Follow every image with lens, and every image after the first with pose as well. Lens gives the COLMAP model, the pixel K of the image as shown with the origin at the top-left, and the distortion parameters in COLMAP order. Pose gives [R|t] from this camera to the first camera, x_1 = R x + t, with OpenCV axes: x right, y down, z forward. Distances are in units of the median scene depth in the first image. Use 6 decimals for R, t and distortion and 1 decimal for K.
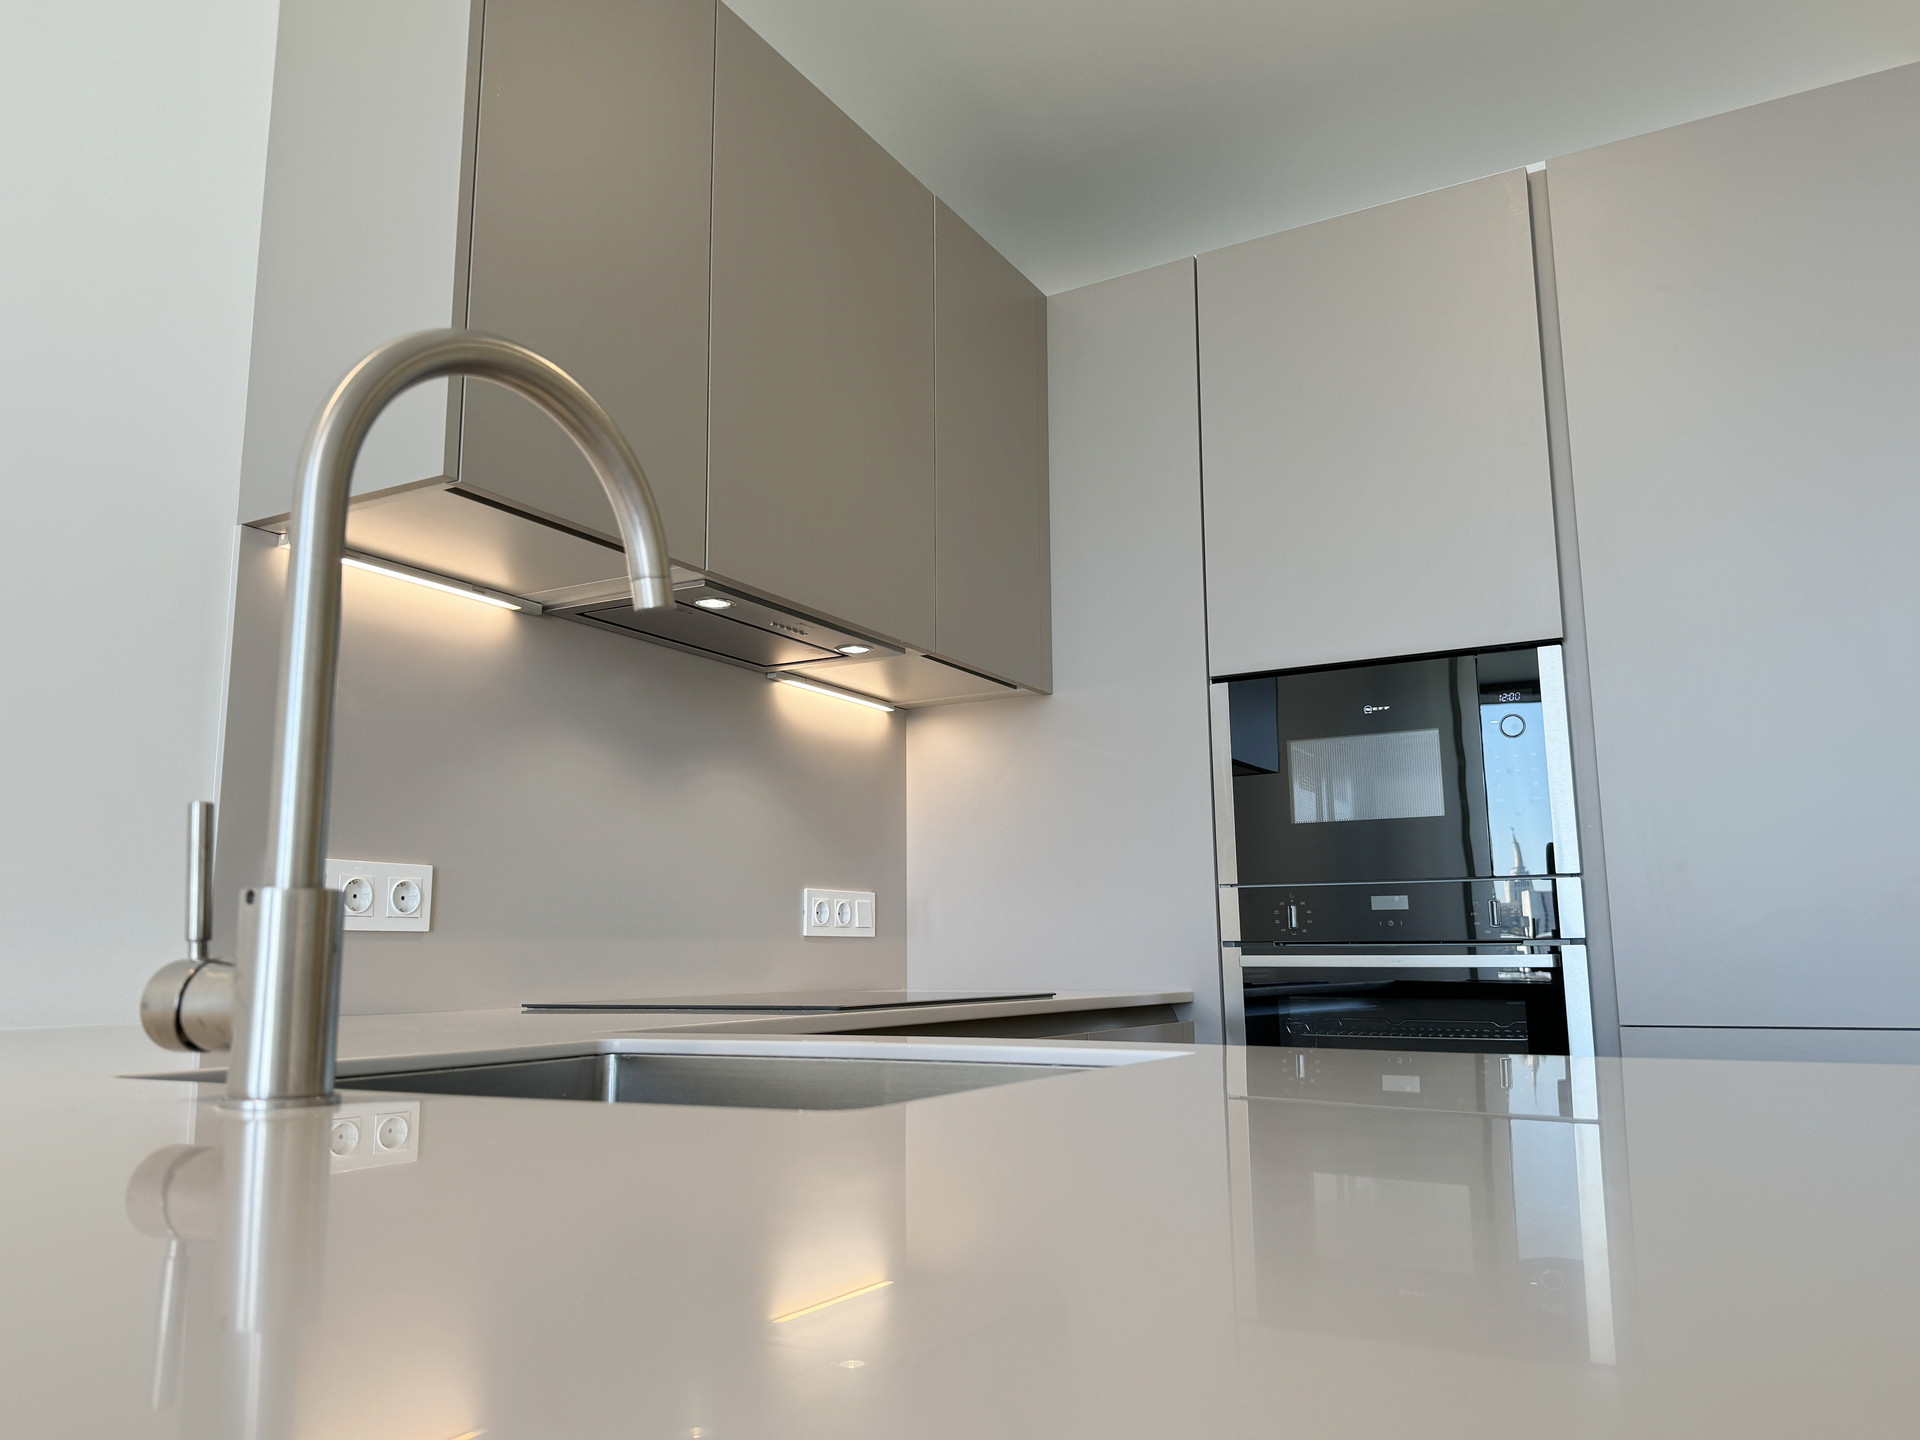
lens RADIAL K [[1402.4, 0, 960.0], [0, 1402.4, 720.0], [0, 0, 1]] dist [0.153596, -0.267225]
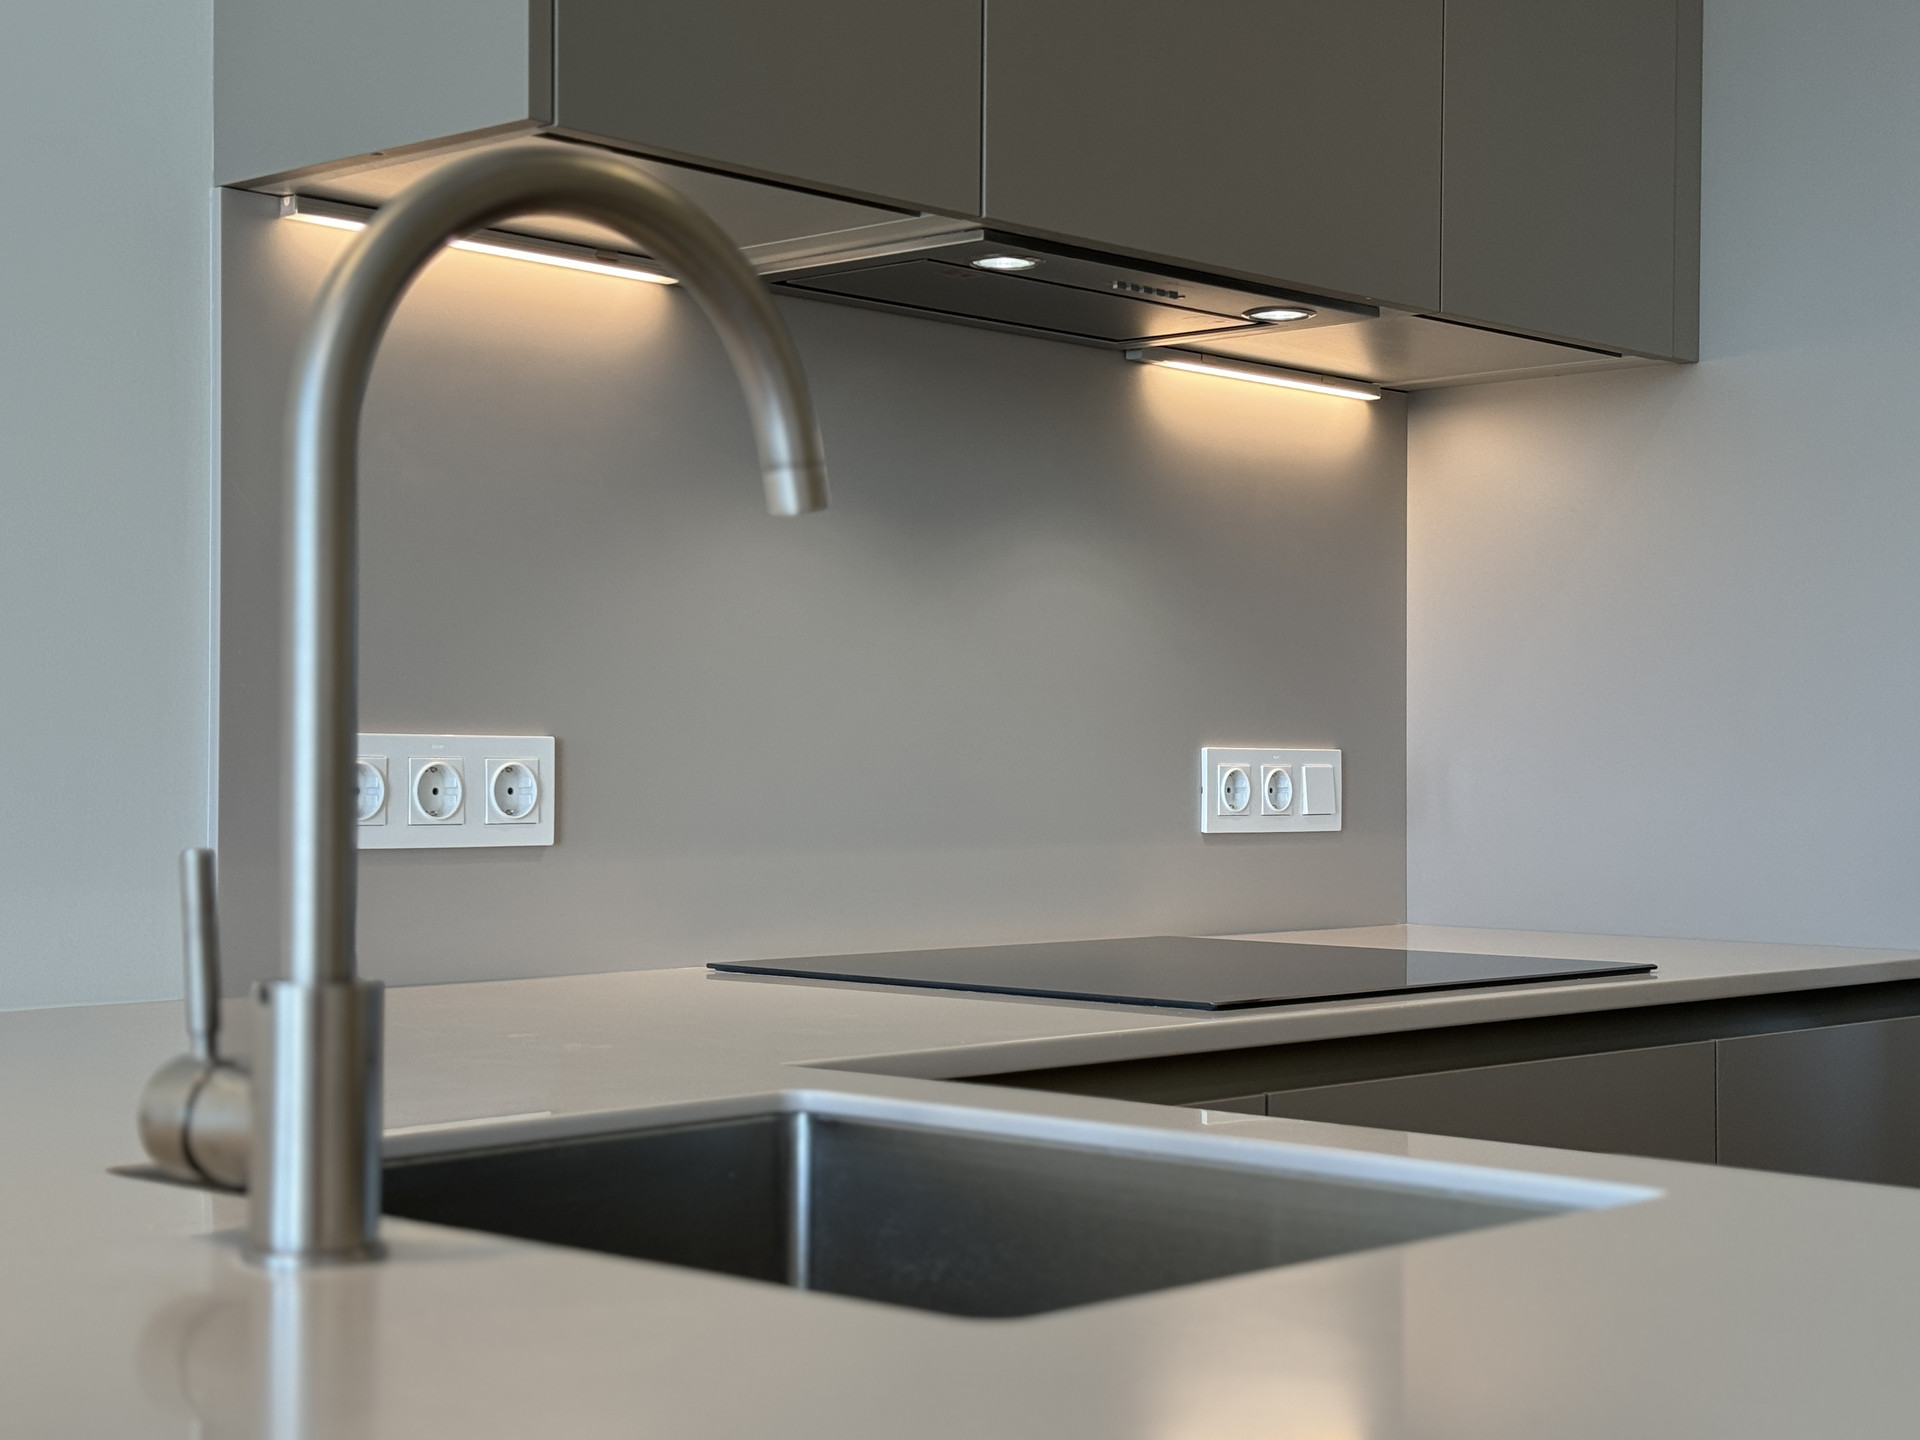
lens RADIAL K [[2907.2, 0, 960.0], [0, 2907.2, 720.0], [0, 0, 1]] dist [0.158004, -0.013454]
pose [[0.973328, 0.008281, -0.229270, 0.076318], [0.026713, 0.988460, 0.149109, -0.083071], [0.227859, -0.151257, 0.961874, -0.136402]]
